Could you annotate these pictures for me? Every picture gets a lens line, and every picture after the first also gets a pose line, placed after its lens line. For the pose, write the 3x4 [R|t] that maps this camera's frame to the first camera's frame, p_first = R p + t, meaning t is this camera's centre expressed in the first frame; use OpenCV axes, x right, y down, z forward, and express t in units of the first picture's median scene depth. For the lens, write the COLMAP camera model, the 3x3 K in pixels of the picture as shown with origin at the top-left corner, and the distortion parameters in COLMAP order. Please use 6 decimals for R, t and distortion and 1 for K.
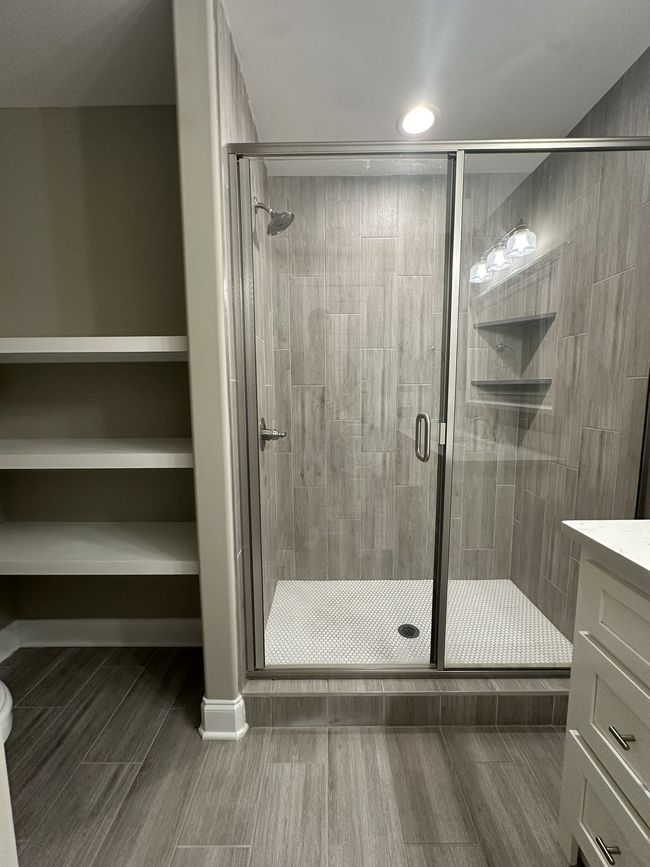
lens RADIAL K [[345.5, 0, 328.9], [0, 345.5, 432.9], [0, 0, 1]] dist [-0.000046, 0.000012]
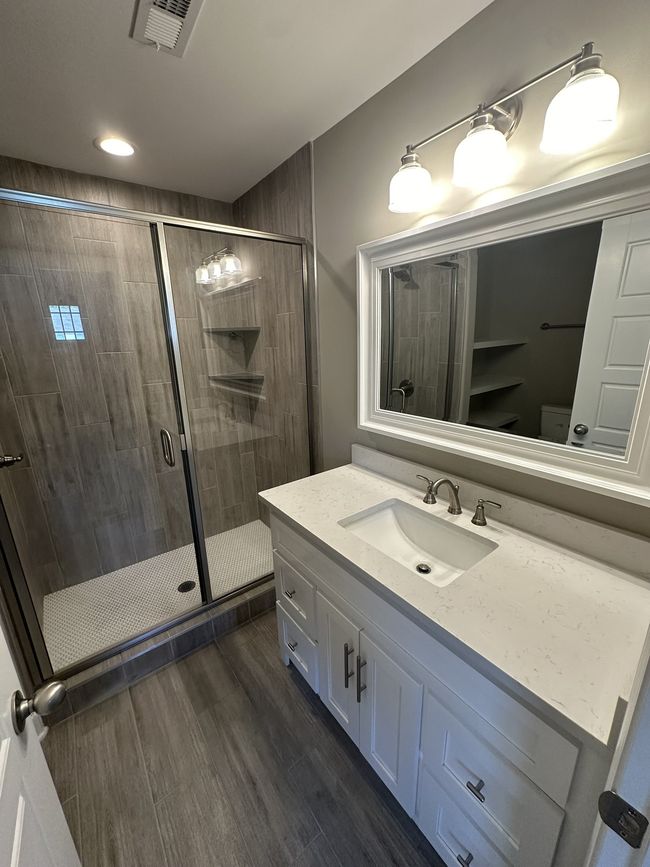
lens RADIAL K [[338.7, 0, 325.0], [0, 338.7, 433.5], [0, 0, 1]] dist [-0.009615, -0.000047]
pose [[0.792354, -0.174092, 0.584695, 0.008200], [0.090994, 0.981423, 0.168905, -0.140030], [-0.603238, -0.080629, 0.793475, -0.243343]]
